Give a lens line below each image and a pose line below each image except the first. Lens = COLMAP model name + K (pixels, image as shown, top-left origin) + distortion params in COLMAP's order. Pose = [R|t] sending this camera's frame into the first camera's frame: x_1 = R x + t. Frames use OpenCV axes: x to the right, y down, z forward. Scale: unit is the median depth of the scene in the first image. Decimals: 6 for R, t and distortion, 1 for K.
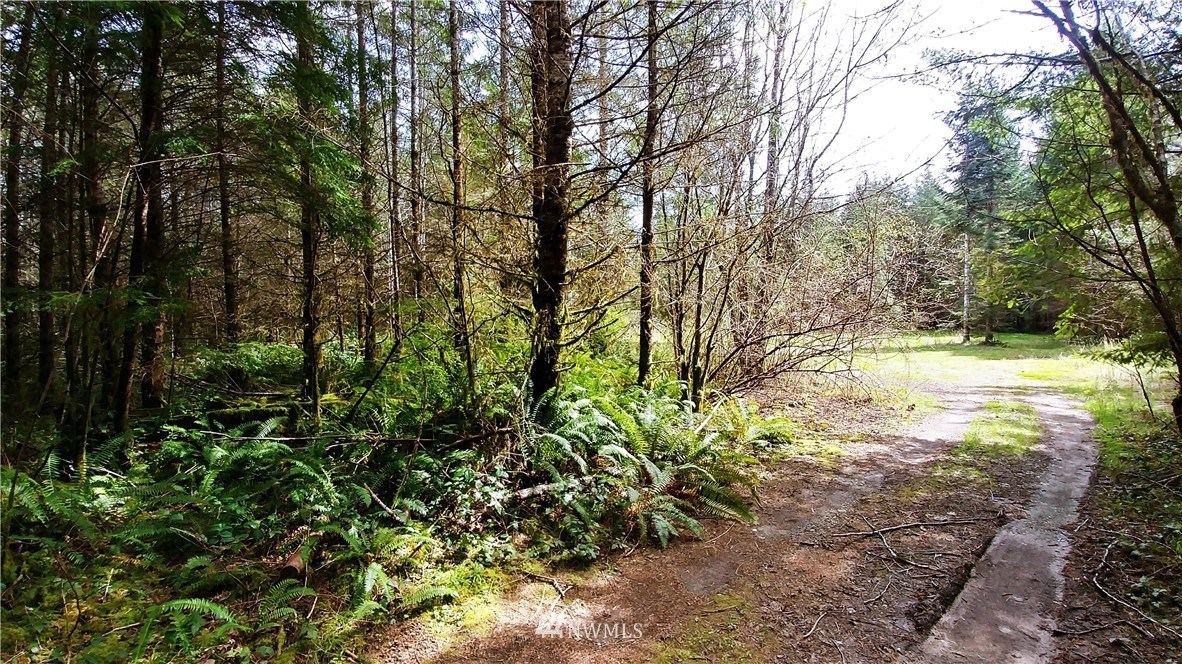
lens RADIAL K [[505.0, 0, 585.5], [0, 505.0, 340.0], [0, 0, 1]] dist [-0.002053, -0.016565]
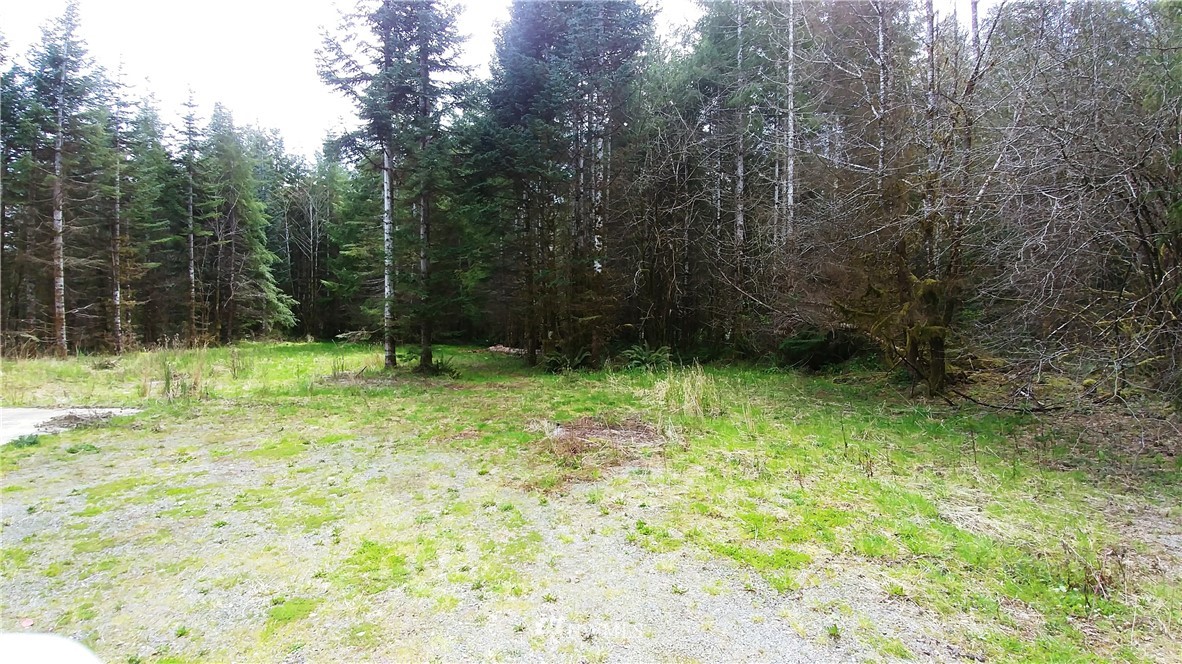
lens RADIAL K [[505.0, 0, 585.5], [0, 505.0, 340.0], [0, 0, 1]] dist [-0.002053, -0.016565]
pose [[0.489415, -0.012493, 0.871961, 0.397195], [0.026659, 0.999644, -0.000641, -0.018182], [-0.871643, 0.023560, 0.489574, 0.560257]]
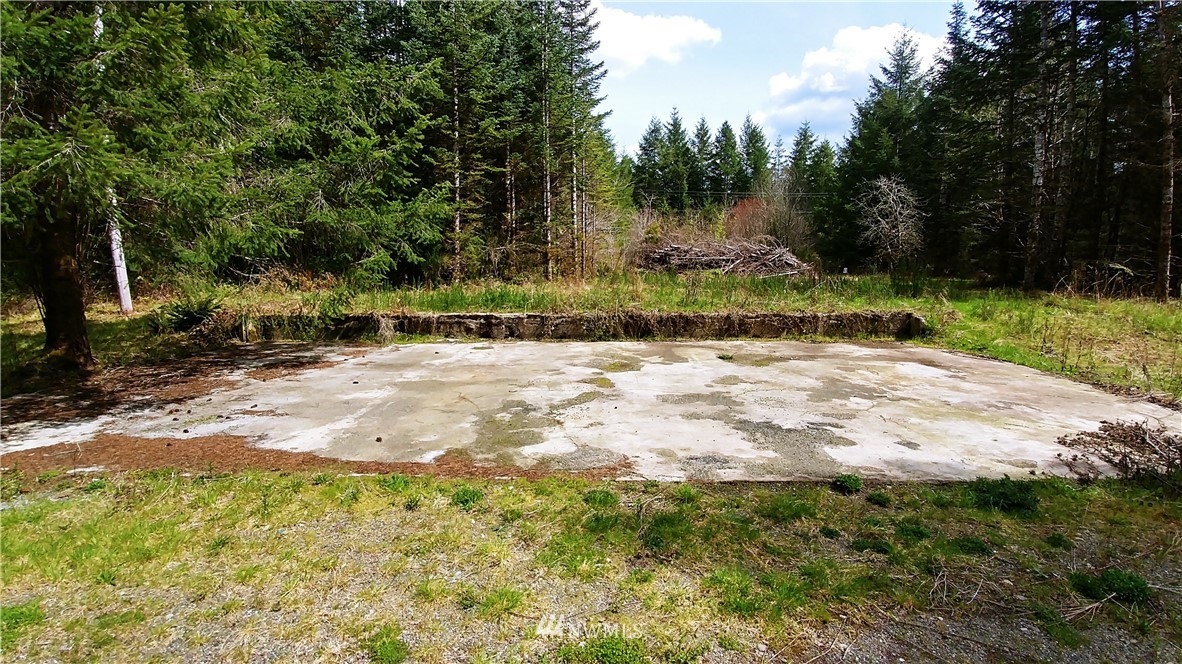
lens RADIAL K [[505.0, 0, 585.5], [0, 505.0, 340.0], [0, 0, 1]] dist [-0.002053, -0.016565]
pose [[0.804704, 0.094624, -0.586087, 0.451801], [-0.020781, 0.991101, 0.131481, -0.023283], [0.593313, -0.093624, 0.799509, 0.754440]]
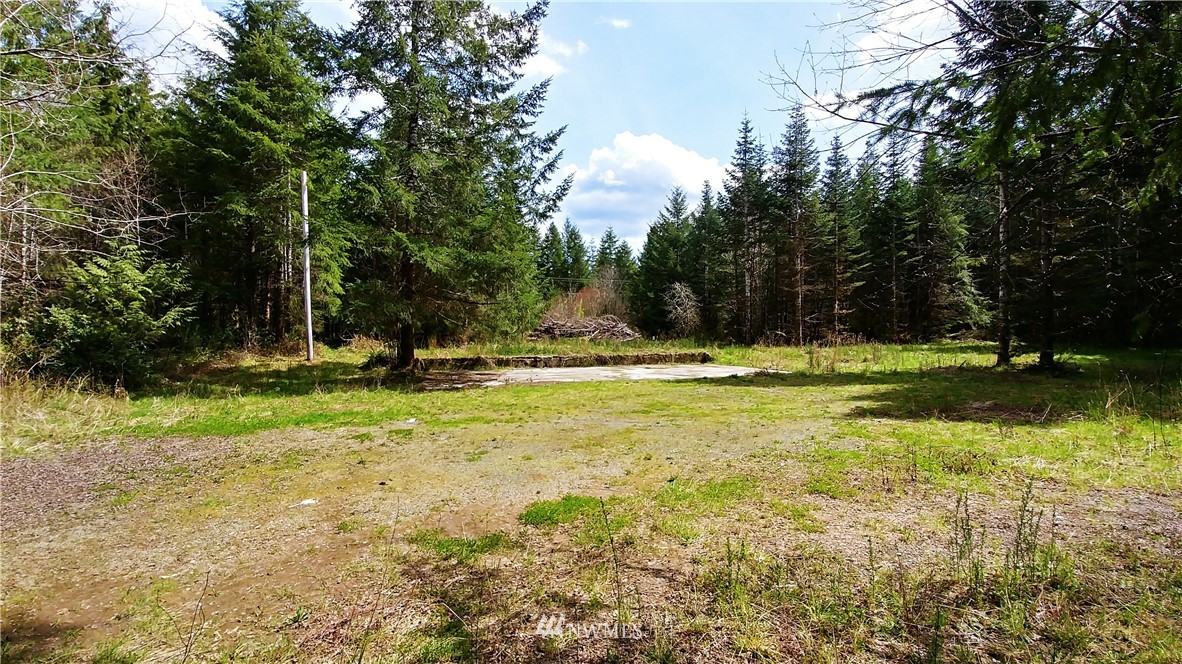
lens RADIAL K [[505.0, 0, 585.5], [0, 505.0, 340.0], [0, 0, 1]] dist [-0.002053, -0.016565]
pose [[0.967159, 0.008422, -0.254033, 0.448974], [-0.012392, 0.999825, -0.014030, -0.008852], [0.253870, 0.016717, 0.967094, 0.332519]]
